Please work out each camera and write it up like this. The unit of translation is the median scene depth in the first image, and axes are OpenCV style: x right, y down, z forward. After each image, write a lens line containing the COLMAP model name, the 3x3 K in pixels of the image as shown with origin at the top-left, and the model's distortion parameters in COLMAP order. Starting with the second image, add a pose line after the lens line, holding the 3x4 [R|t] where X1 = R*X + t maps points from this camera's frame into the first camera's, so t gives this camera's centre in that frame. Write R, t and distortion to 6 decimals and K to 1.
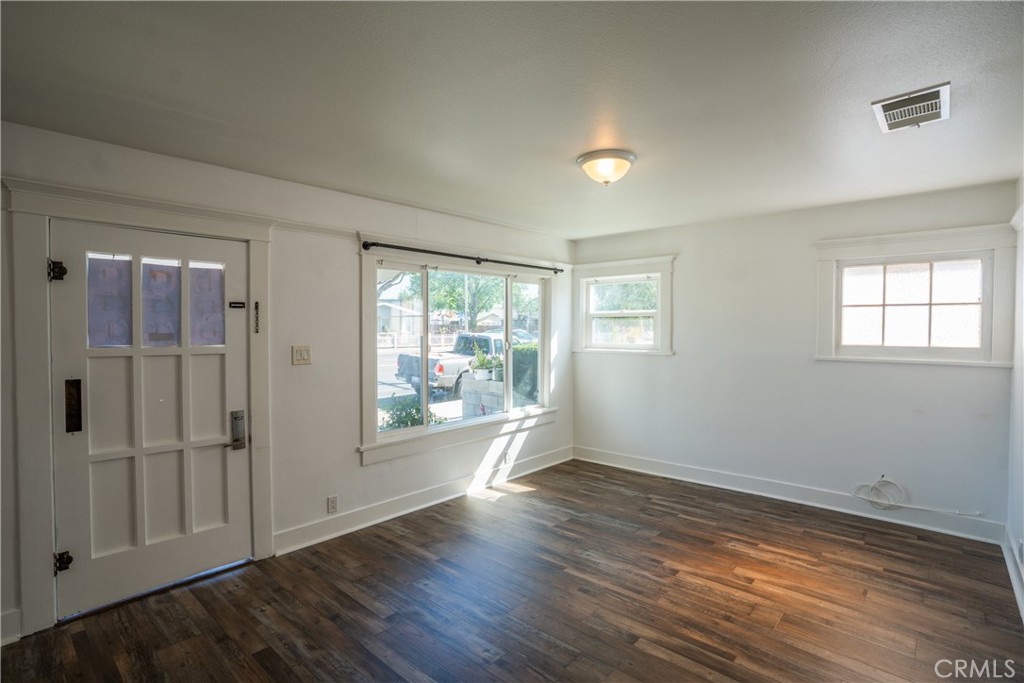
lens RADIAL K [[503.8, 0, 508.5], [0, 503.8, 340.1], [0, 0, 1]] dist [-0.081729, 0.035662]
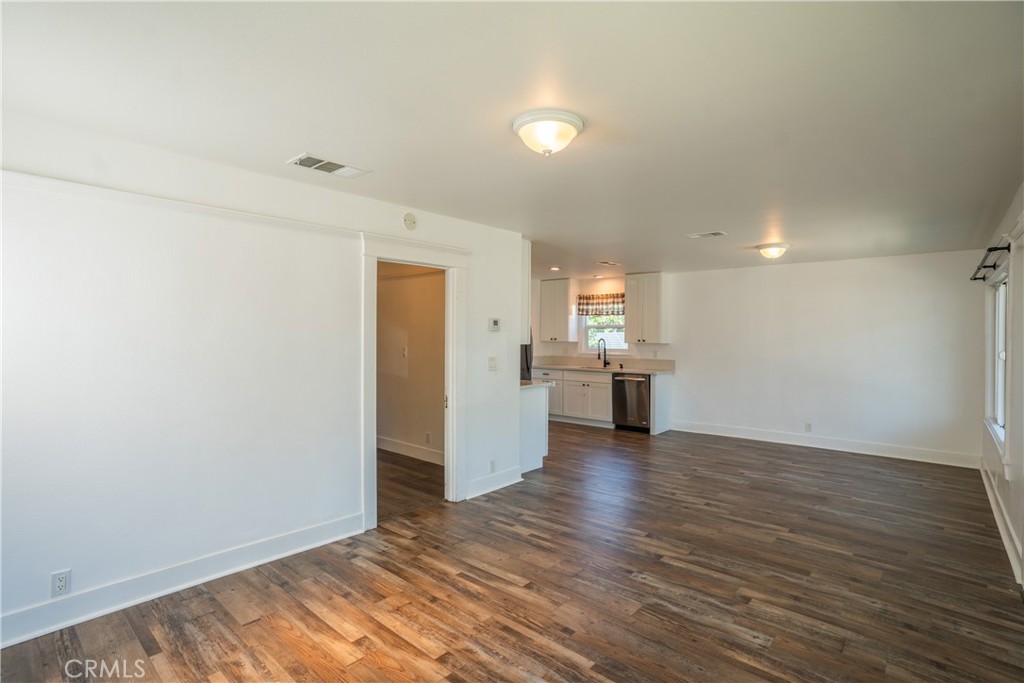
lens RADIAL K [[503.8, 0, 508.5], [0, 503.8, 340.1], [0, 0, 1]] dist [-0.081729, 0.035662]
pose [[-0.999937, -0.006469, -0.009138, 0.260130], [-0.006789, 0.999348, 0.035469, -0.034222], [0.008902, 0.035529, -0.999329, 1.789760]]
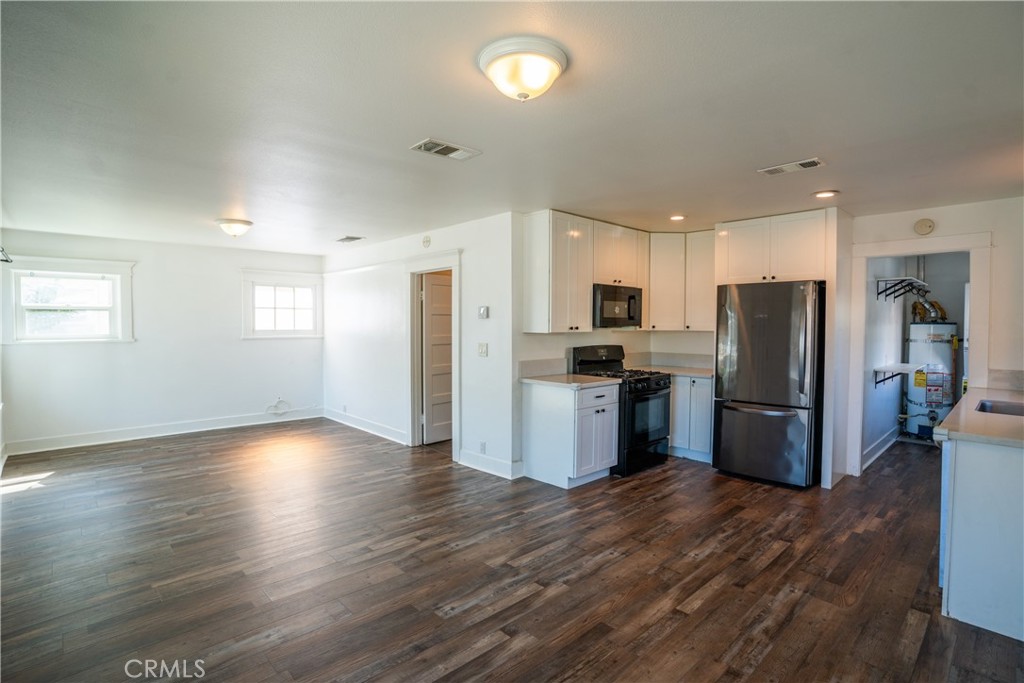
lens RADIAL K [[503.8, 0, 508.5], [0, 503.8, 340.1], [0, 0, 1]] dist [-0.081729, 0.035662]
pose [[0.084217, -0.034239, 0.995859, -1.403466], [0.023990, 0.999189, 0.032325, 0.015536], [-0.996159, 0.021169, 0.084970, -0.083359]]
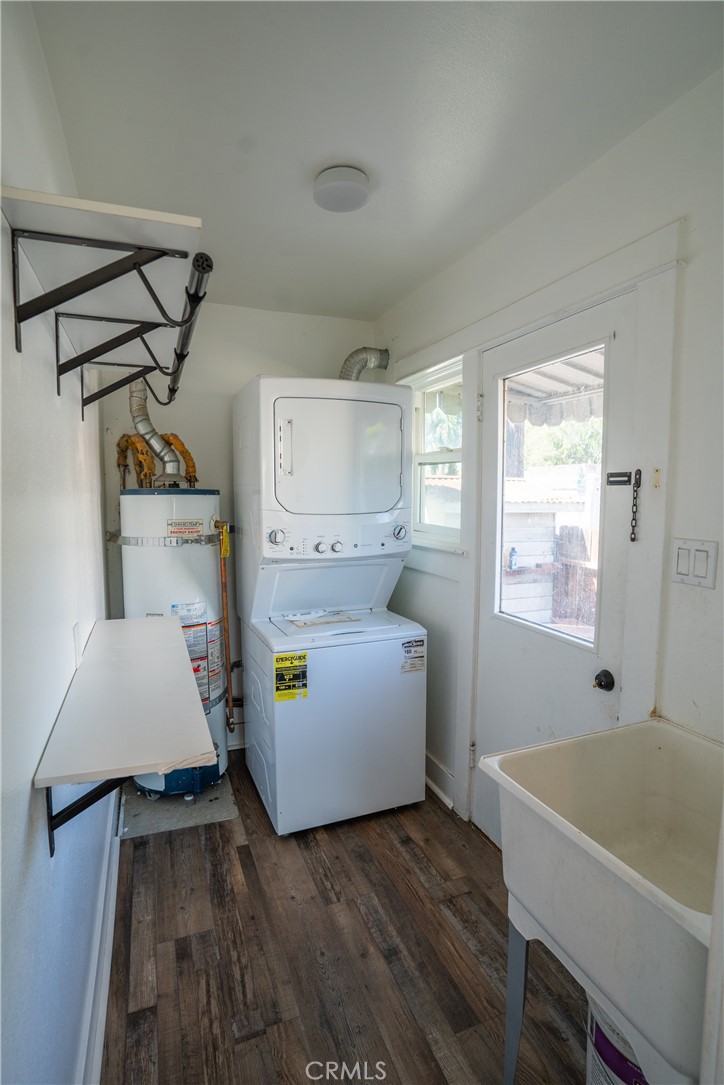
lens RADIAL K [[575.1, 0, 362.0], [0, 575.1, 542.5], [0, 0, 1]] dist [-0.090975, 0.083914]
pose [[-0.884875, -0.036939, 0.464362, 0.125637], [0.017582, 0.993492, 0.112534, 0.037835], [-0.465497, 0.107743, -0.878467, -1.057462]]
